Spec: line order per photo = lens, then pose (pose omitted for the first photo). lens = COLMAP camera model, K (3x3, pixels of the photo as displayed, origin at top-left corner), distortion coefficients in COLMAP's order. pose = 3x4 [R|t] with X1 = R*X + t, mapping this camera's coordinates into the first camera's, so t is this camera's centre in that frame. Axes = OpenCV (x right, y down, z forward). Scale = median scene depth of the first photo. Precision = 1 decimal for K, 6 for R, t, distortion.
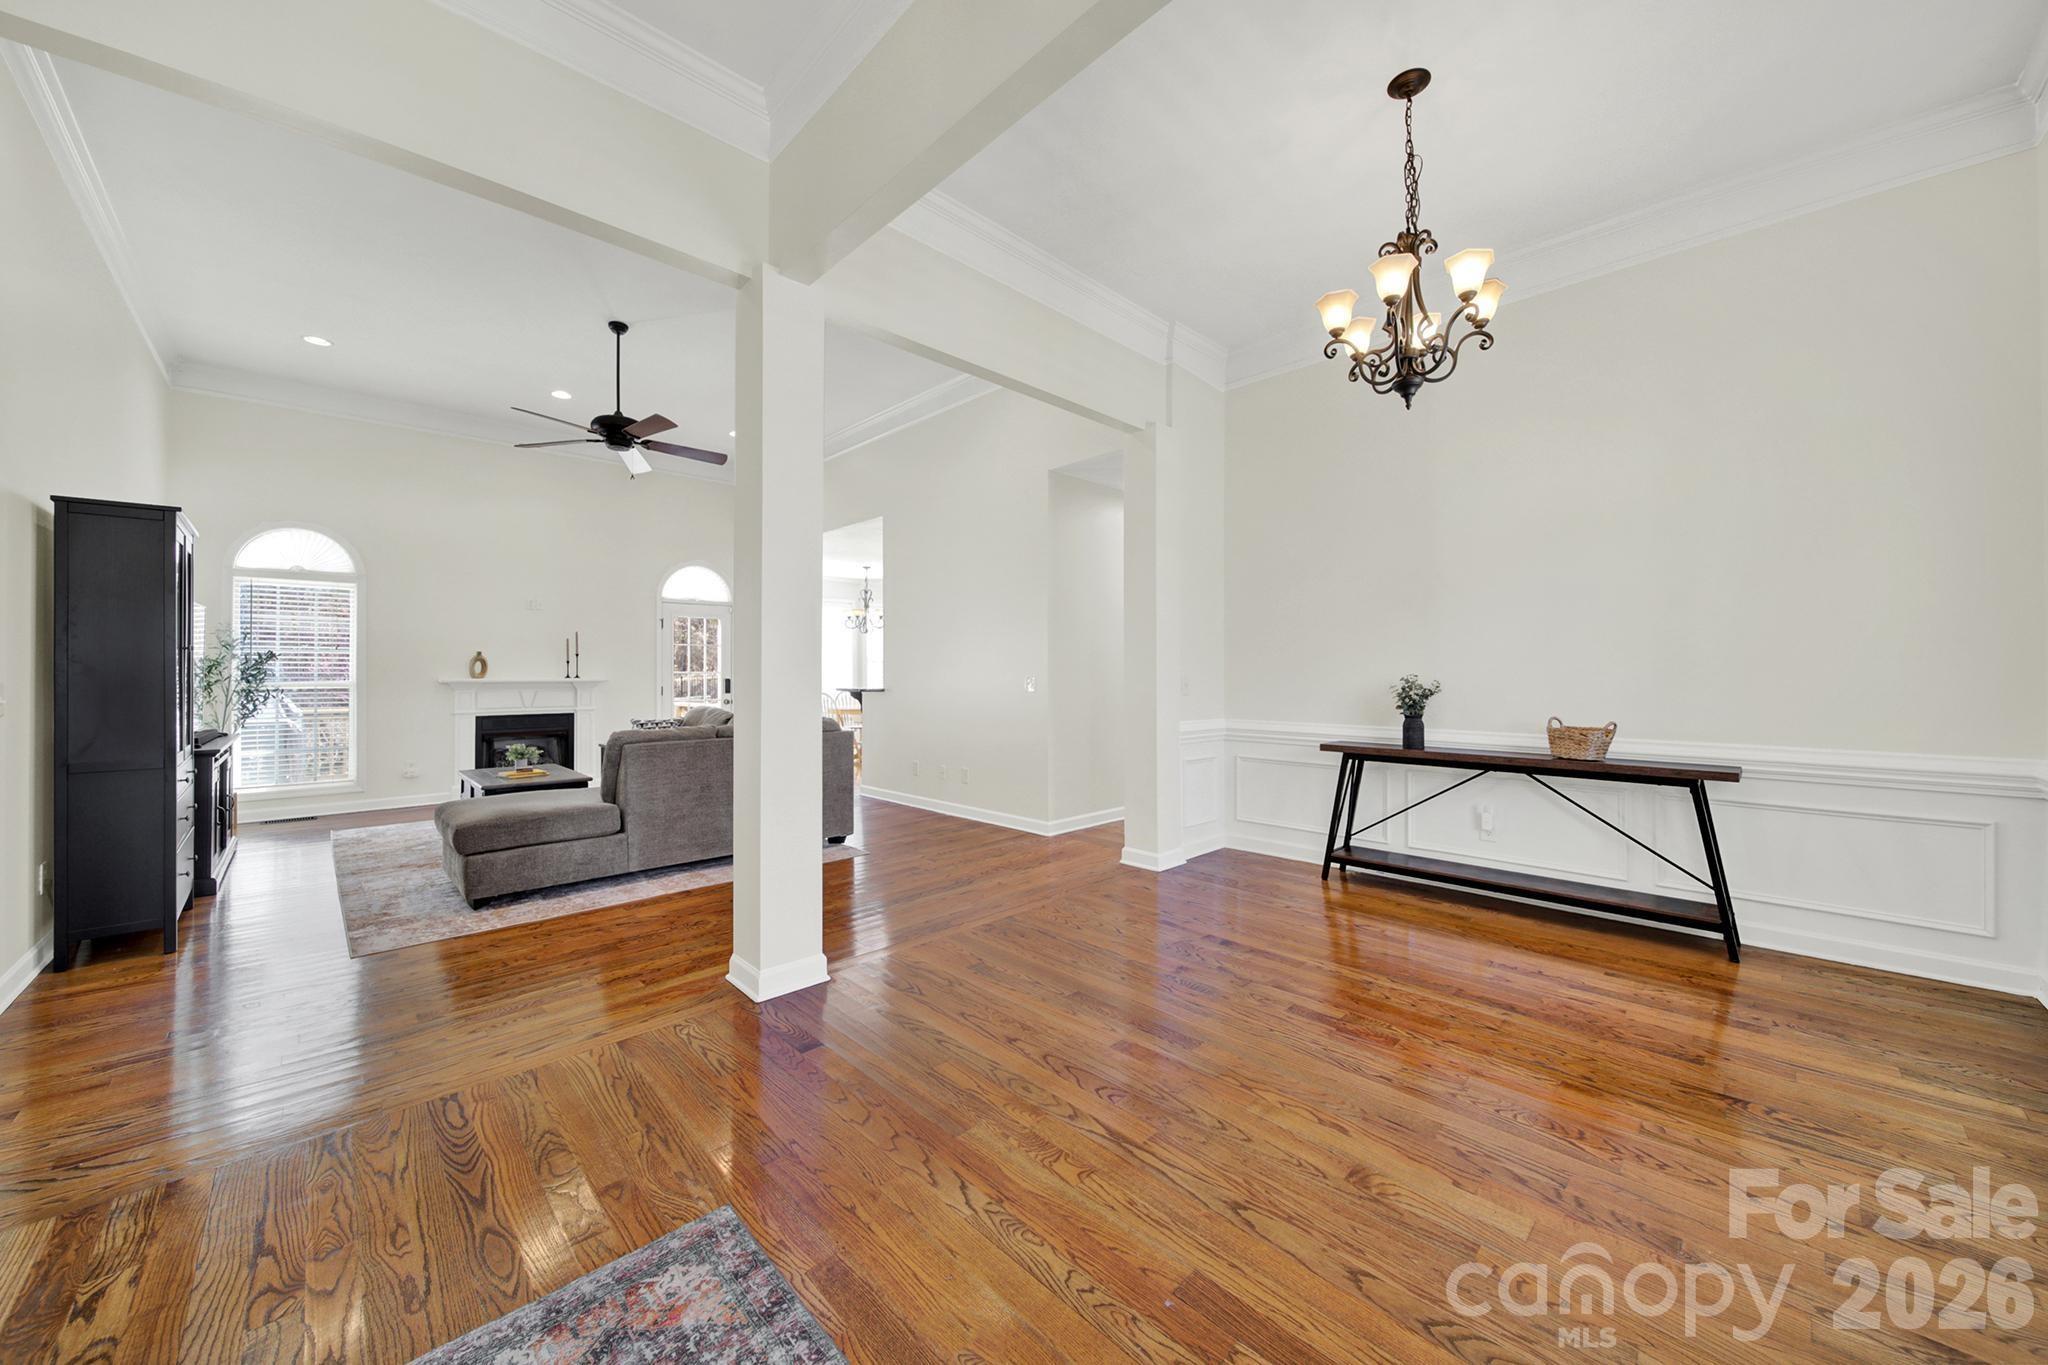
lens RADIAL K [[734.1, 0, 1030.1], [0, 734.1, 678.9], [0, 0, 1]] dist [-0.000601, -0.000097]
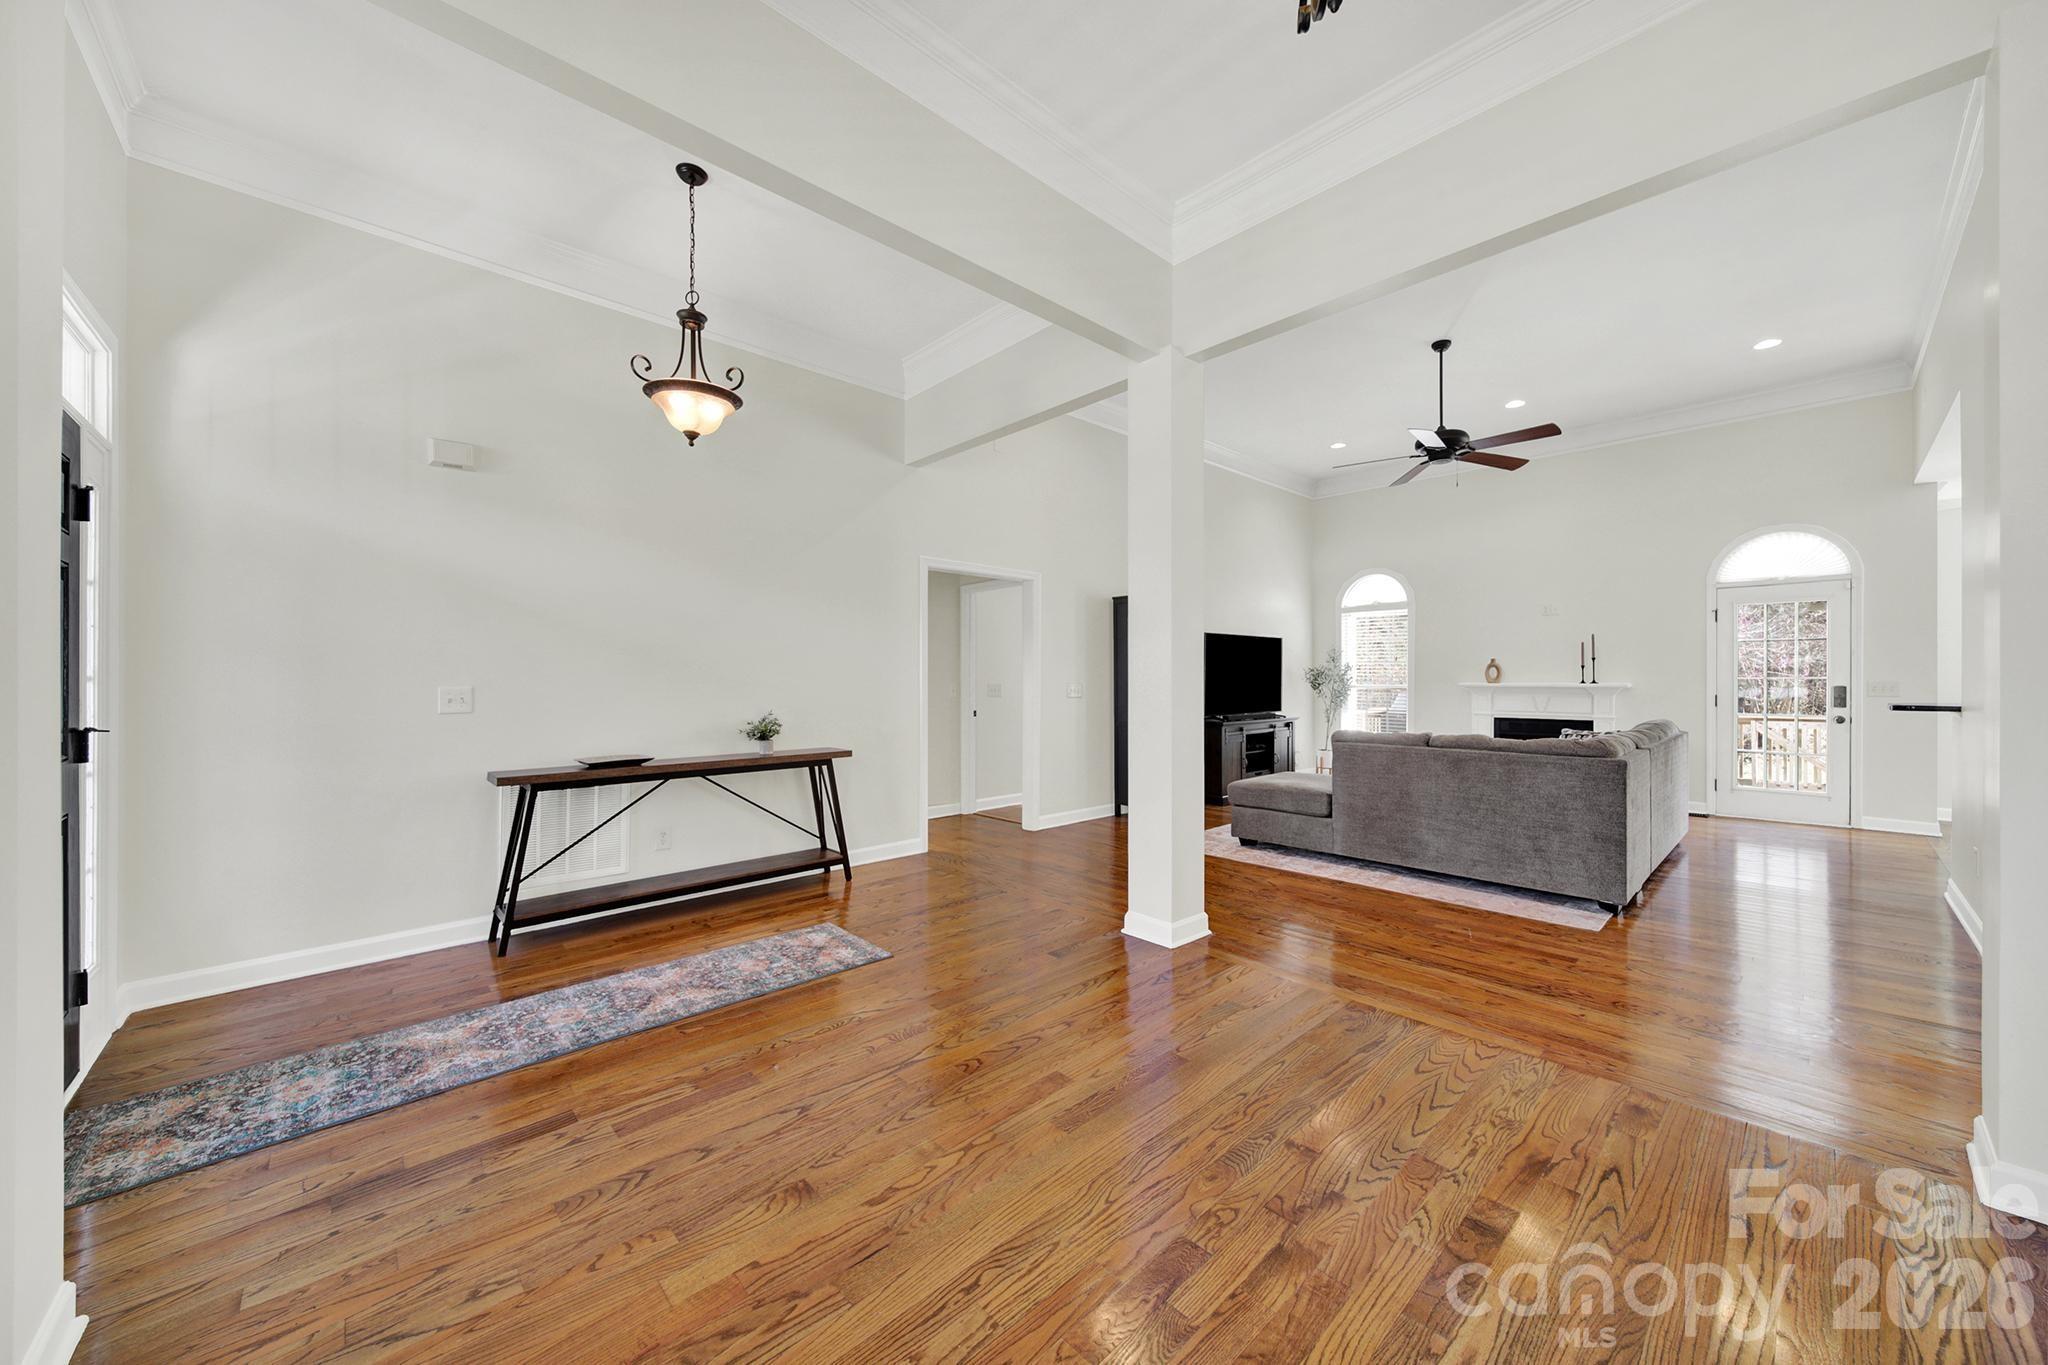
lens RADIAL K [[734.1, 0, 1030.1], [0, 734.1, 678.9], [0, 0, 1]] dist [-0.000601, -0.000097]
pose [[-0.020696, -0.000063, -0.999786, 0.930347], [-0.006821, 0.999977, 0.000078, -0.006108], [0.999763, 0.006821, -0.020696, 0.862425]]
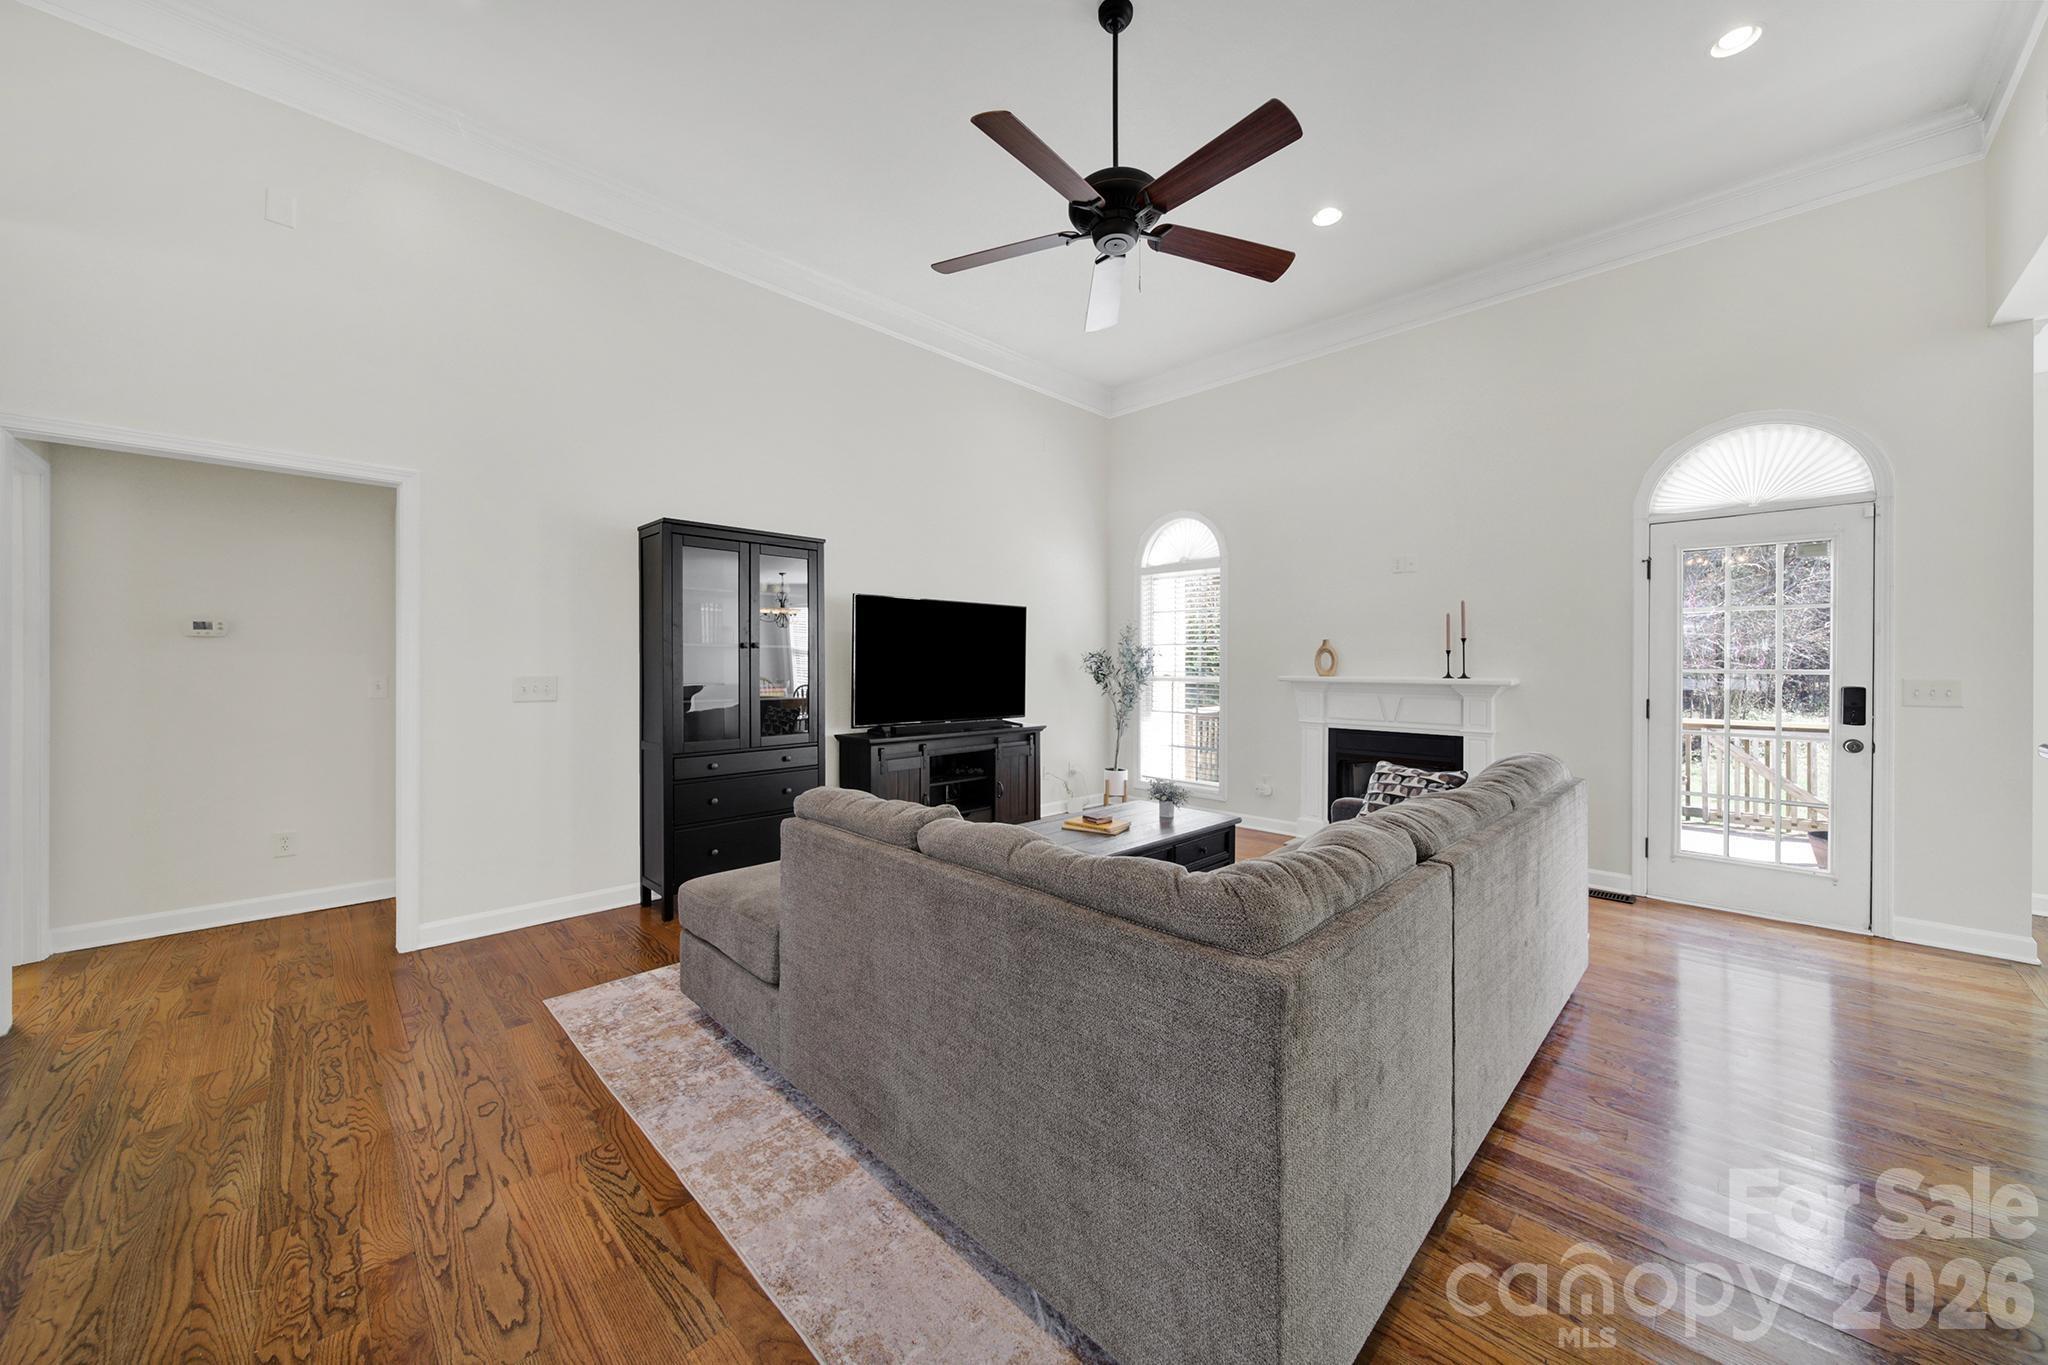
lens RADIAL K [[728.4, 0, 1027.2], [0, 728.4, 659.7], [0, 0, 1]] dist [0.001508, 0.000210]
pose [[0.011501, -0.004884, -0.999922, -0.080759], [-0.012129, 0.999914, -0.005023, -0.025874], [0.999860, 0.012186, 0.011441, 1.807419]]
